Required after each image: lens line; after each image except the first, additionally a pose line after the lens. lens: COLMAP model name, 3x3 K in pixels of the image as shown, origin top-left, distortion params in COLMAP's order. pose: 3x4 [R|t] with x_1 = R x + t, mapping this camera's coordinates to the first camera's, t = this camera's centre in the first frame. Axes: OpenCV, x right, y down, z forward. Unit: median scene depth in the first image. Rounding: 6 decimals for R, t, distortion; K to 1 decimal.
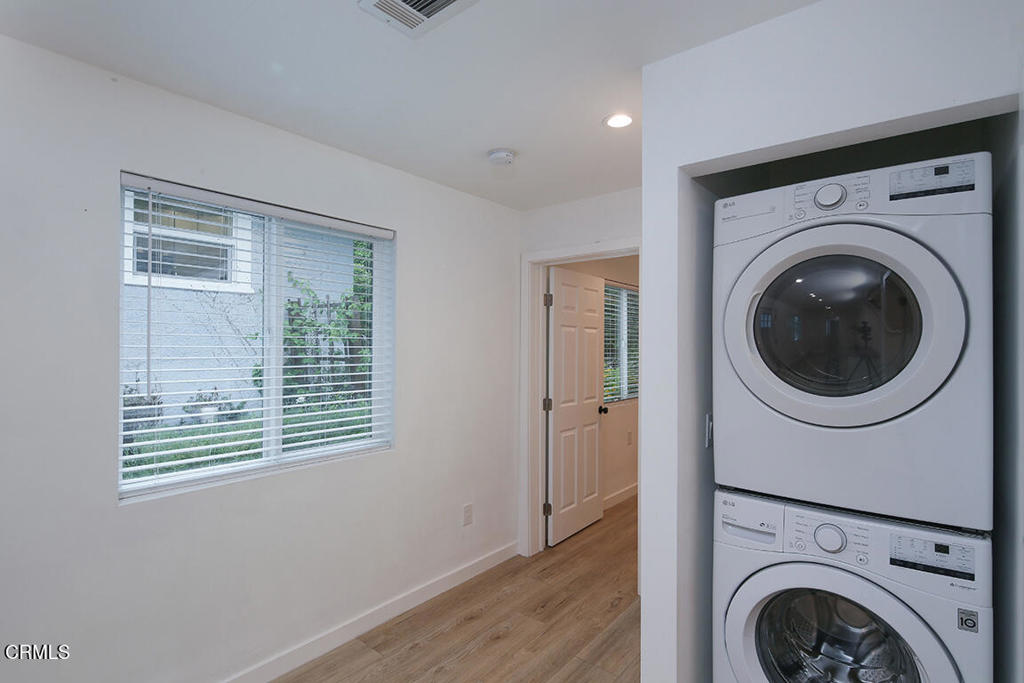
lens RADIAL K [[502.3, 0, 511.7], [0, 502.3, 343.9], [0, 0, 1]] dist [0.013026, -0.001491]
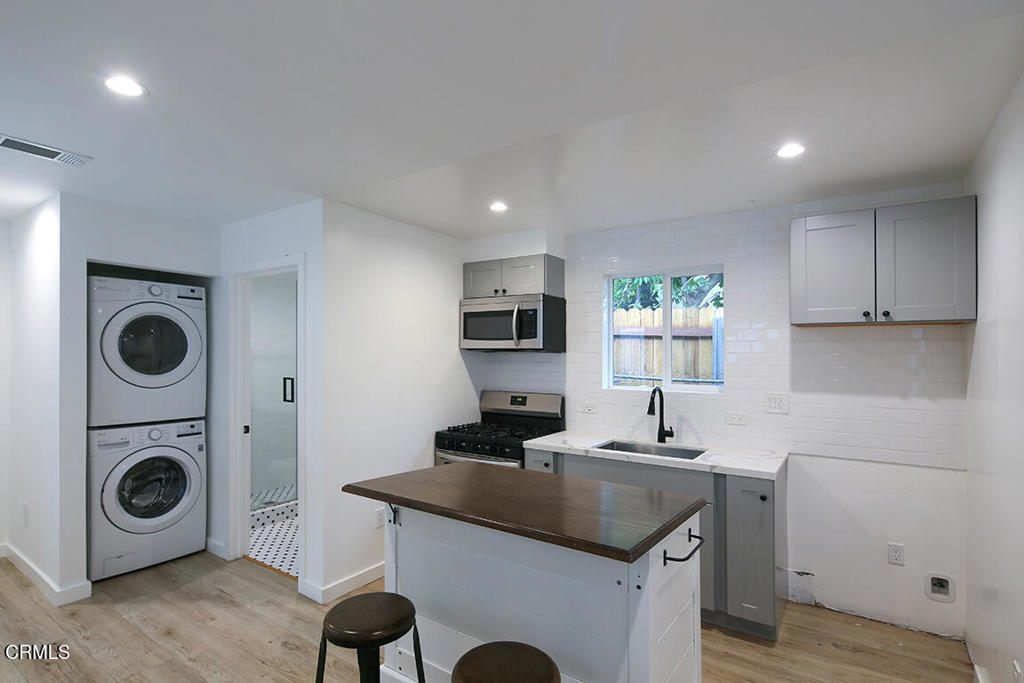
lens RADIAL K [[502.3, 0, 510.0], [0, 502.3, 357.8], [0, 0, 1]] dist [0.013026, -0.001491]
pose [[-0.087409, -0.006803, 0.996149, -1.982179], [-0.006480, 0.999959, 0.006260, -0.002593], [-0.996151, -0.005907, -0.087449, -0.473021]]
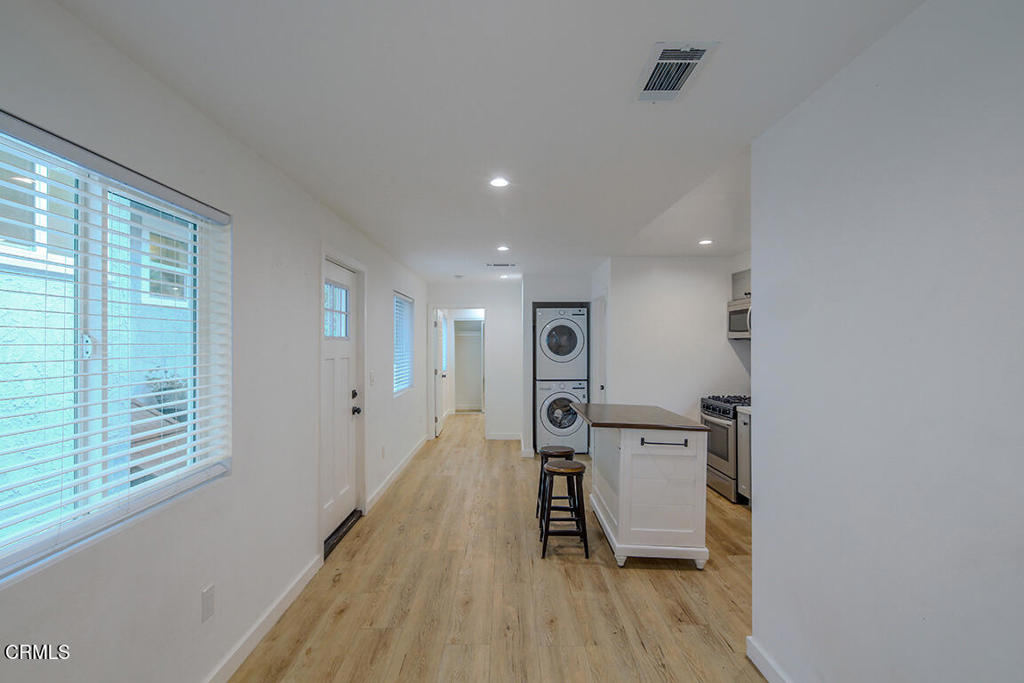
lens RADIAL K [[502.3, 0, 507.7], [0, 502.3, 346.4], [0, 0, 1]] dist [0.013026, -0.001491]
pose [[0.773520, -0.003776, 0.633760, -2.821114], [0.003757, 0.999992, 0.001373, 0.012141], [-0.633760, 0.001319, 0.773528, -2.368161]]
